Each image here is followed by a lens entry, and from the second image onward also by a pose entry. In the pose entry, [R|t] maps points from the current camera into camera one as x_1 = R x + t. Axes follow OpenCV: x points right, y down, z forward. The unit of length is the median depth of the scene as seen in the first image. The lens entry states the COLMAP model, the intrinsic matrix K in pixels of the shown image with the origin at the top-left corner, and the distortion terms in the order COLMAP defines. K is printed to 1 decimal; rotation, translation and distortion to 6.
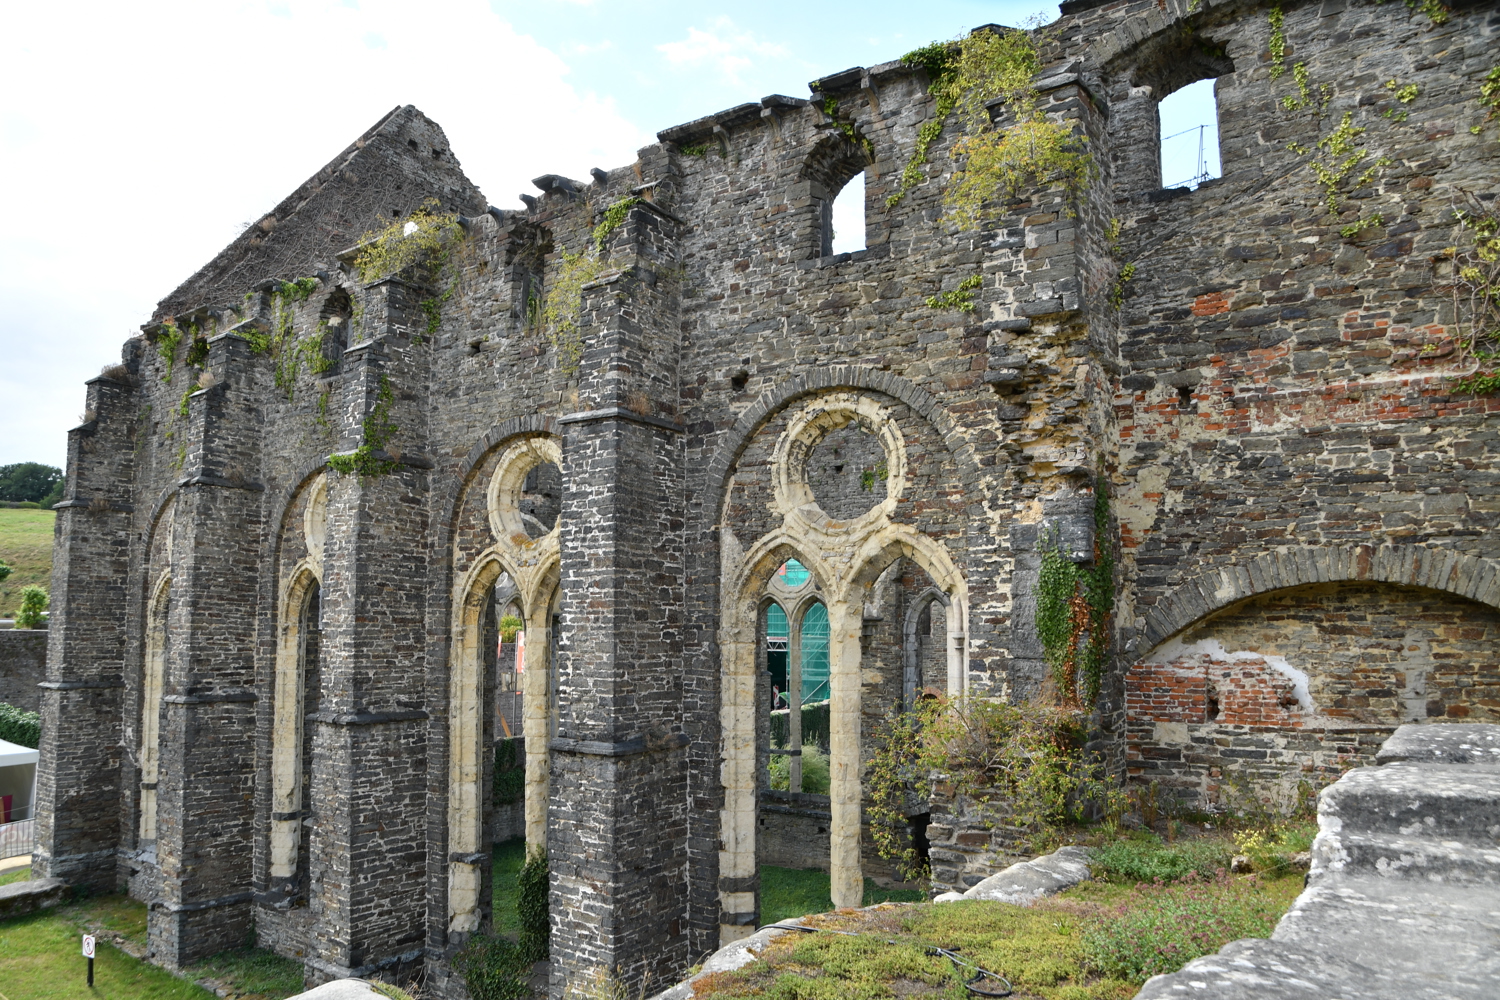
lens RADIAL K [[1064.2, 0, 733.9], [0, 1064.2, 520.0], [0, 0, 1]] dist [-0.136133, 0.083734]
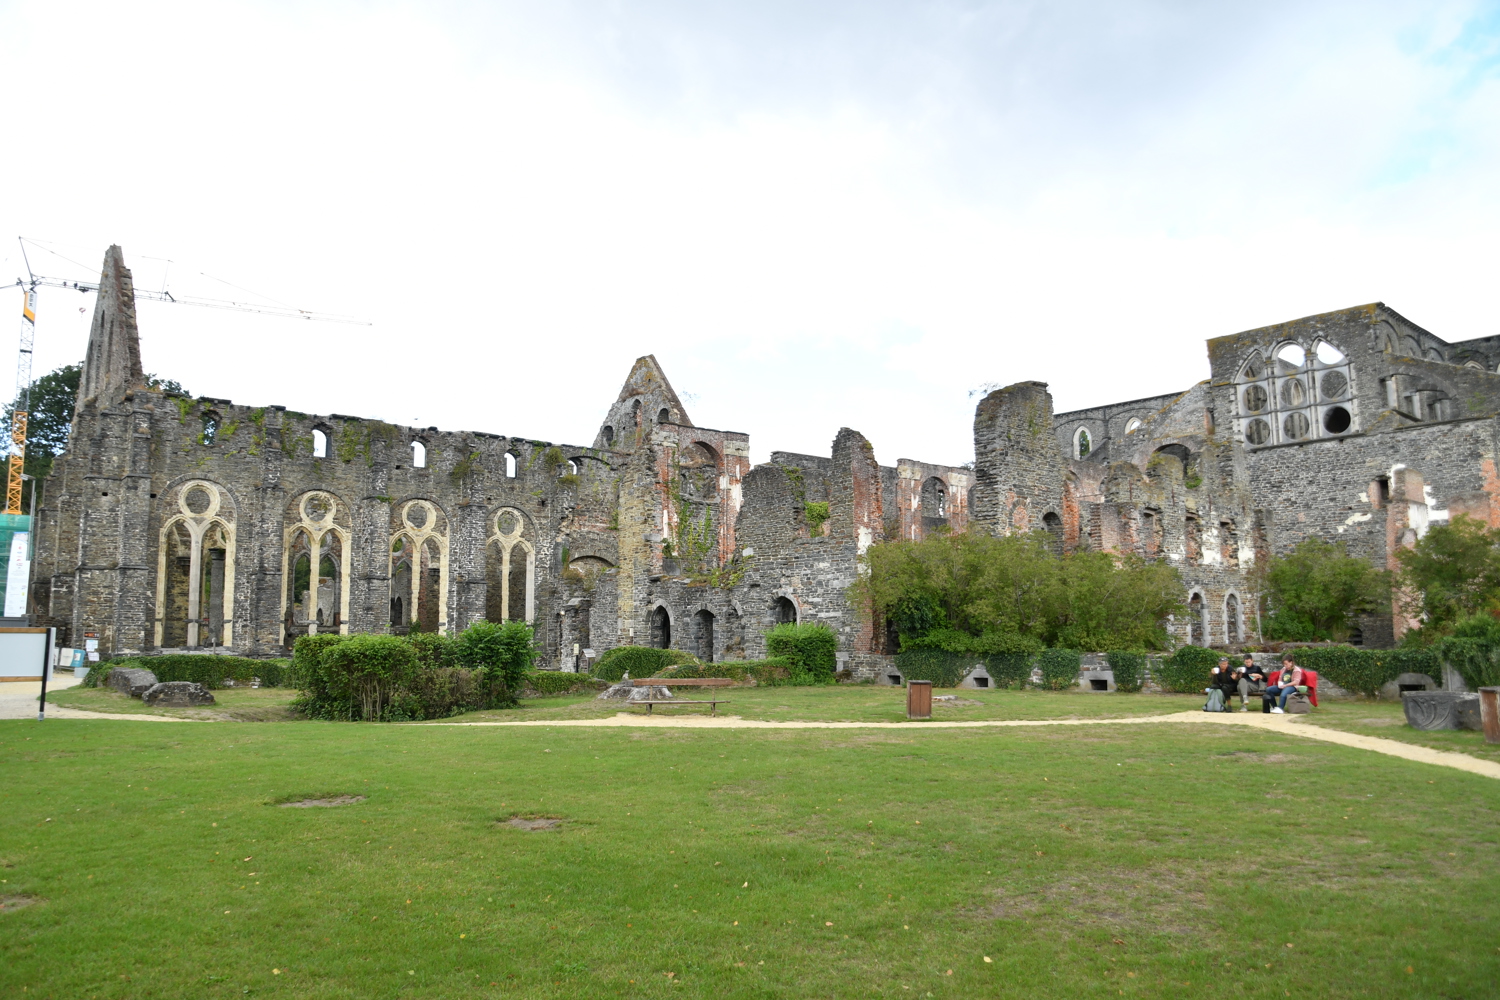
lens RADIAL K [[1064.2, 0, 733.9], [0, 1064.2, 520.0], [0, 0, 1]] dist [-0.136133, 0.083734]
pose [[0.232261, 0.103792, 0.967100, -4.022506], [-0.093210, 0.992089, -0.084088, 0.224158], [-0.968177, -0.070613, 0.240098, -1.016554]]
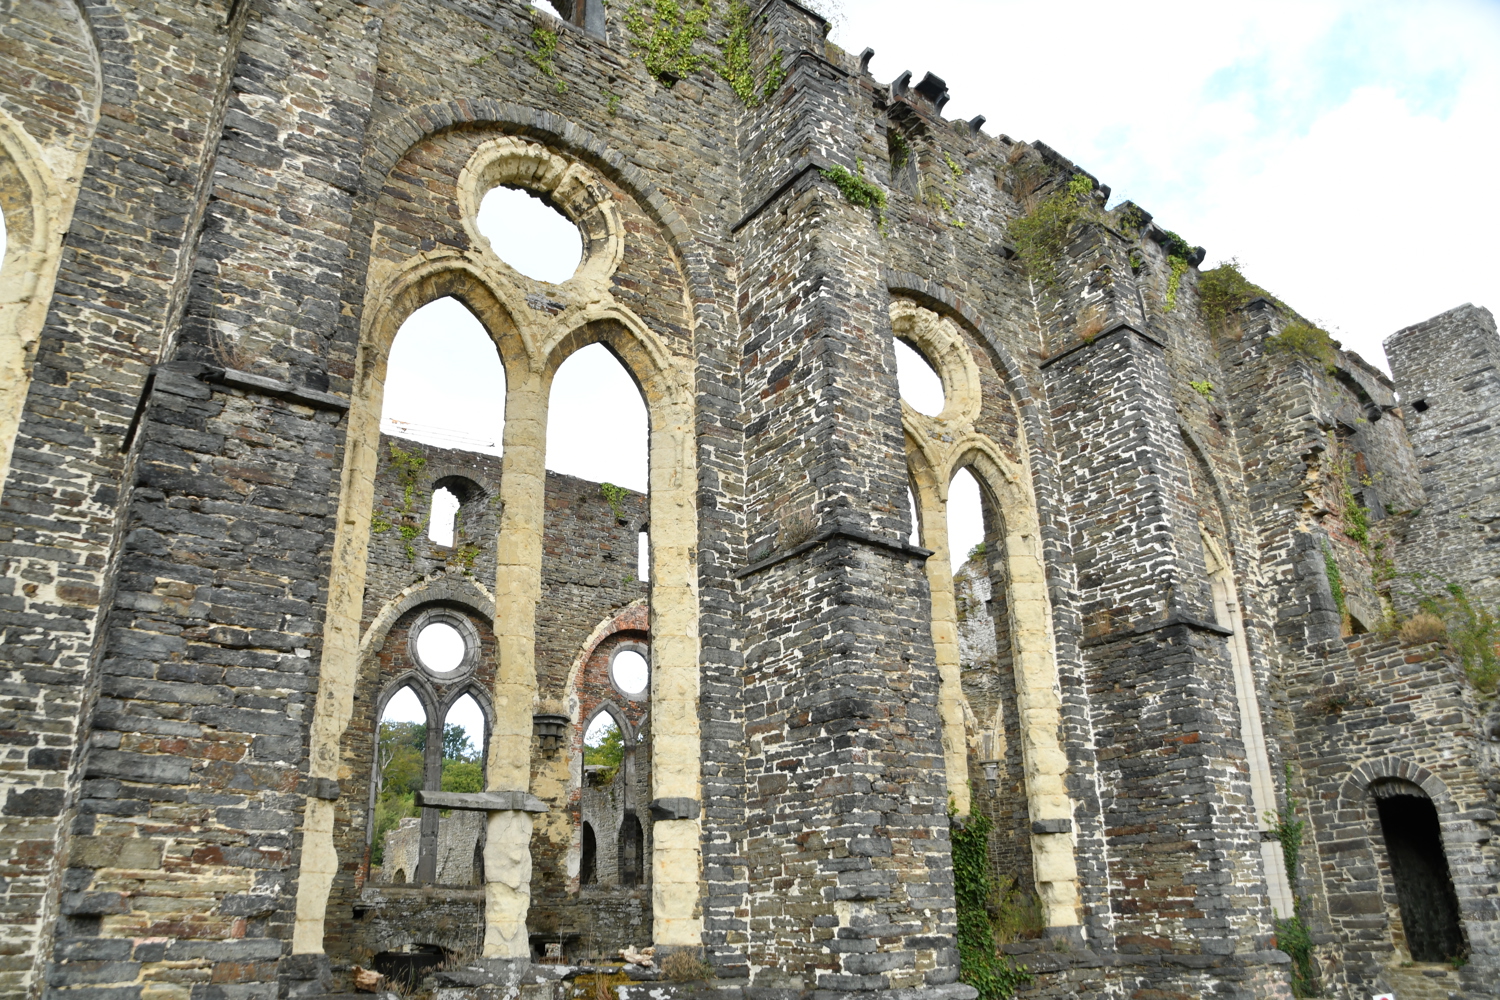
lens RADIAL K [[1064.2, 0, 733.9], [0, 1064.2, 520.0], [0, 0, 1]] dist [-0.136133, 0.083734]
pose [[0.292921, 0.338610, 0.894170, -1.153282], [-0.067145, 0.940167, -0.334032, 0.466369], [-0.953776, 0.037806, 0.298131, 1.101689]]
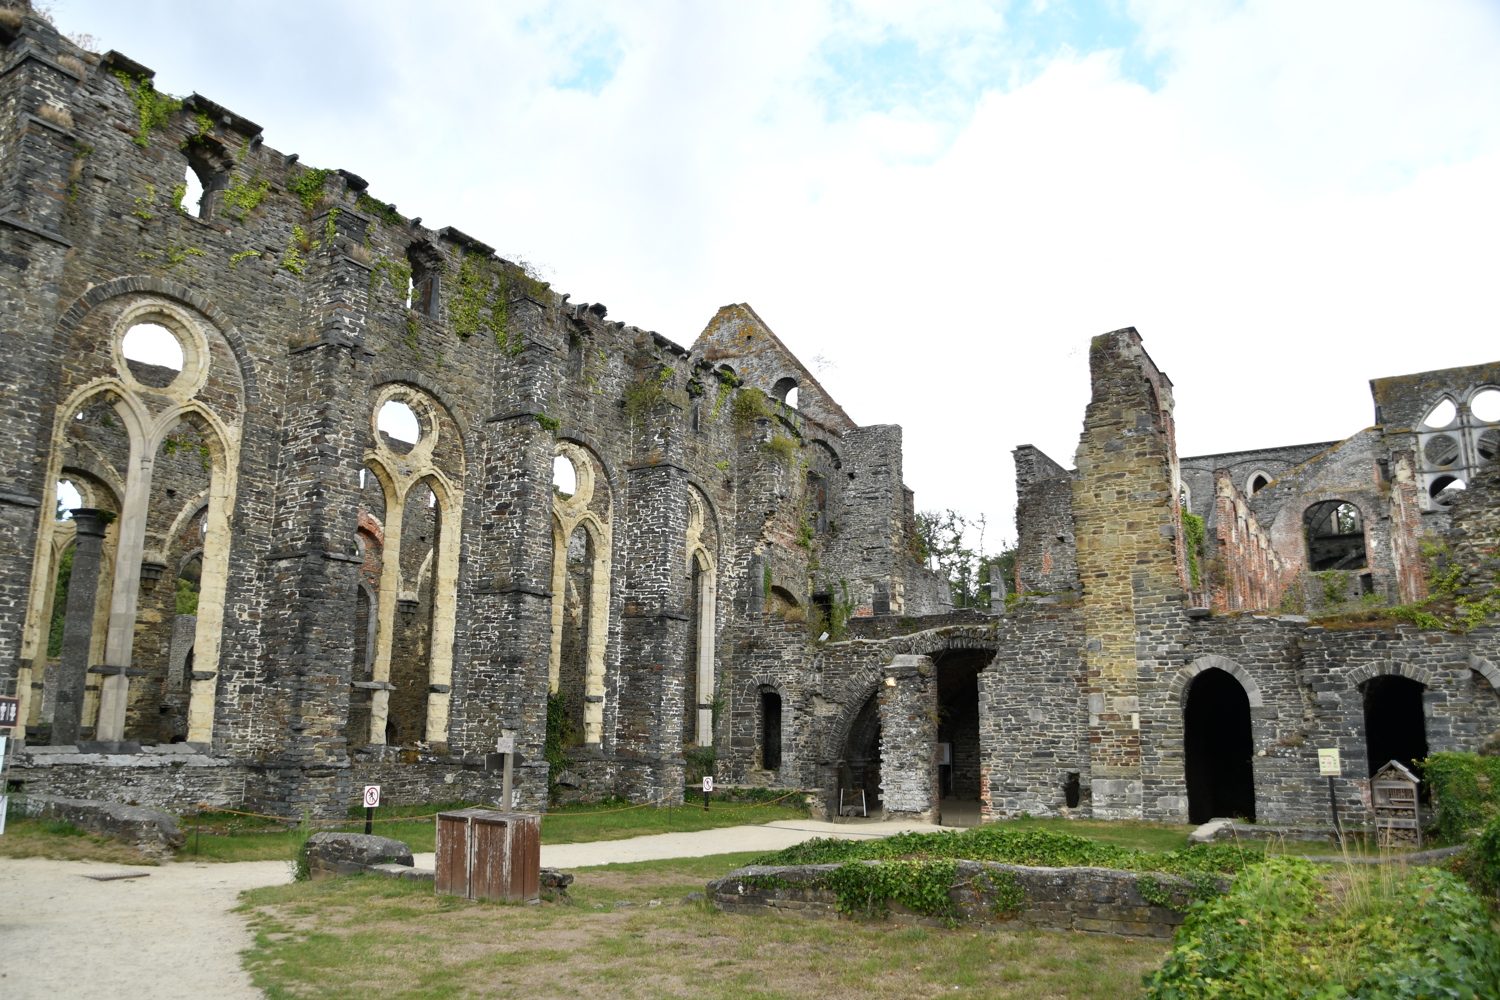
lens RADIAL K [[1064.2, 0, 733.9], [0, 1064.2, 520.0], [0, 0, 1]] dist [-0.136133, 0.083734]
pose [[-0.070186, 0.189031, 0.979460, -2.285236], [-0.117337, 0.973500, -0.196289, 0.427692], [-0.990609, -0.128703, -0.046146, 0.986090]]
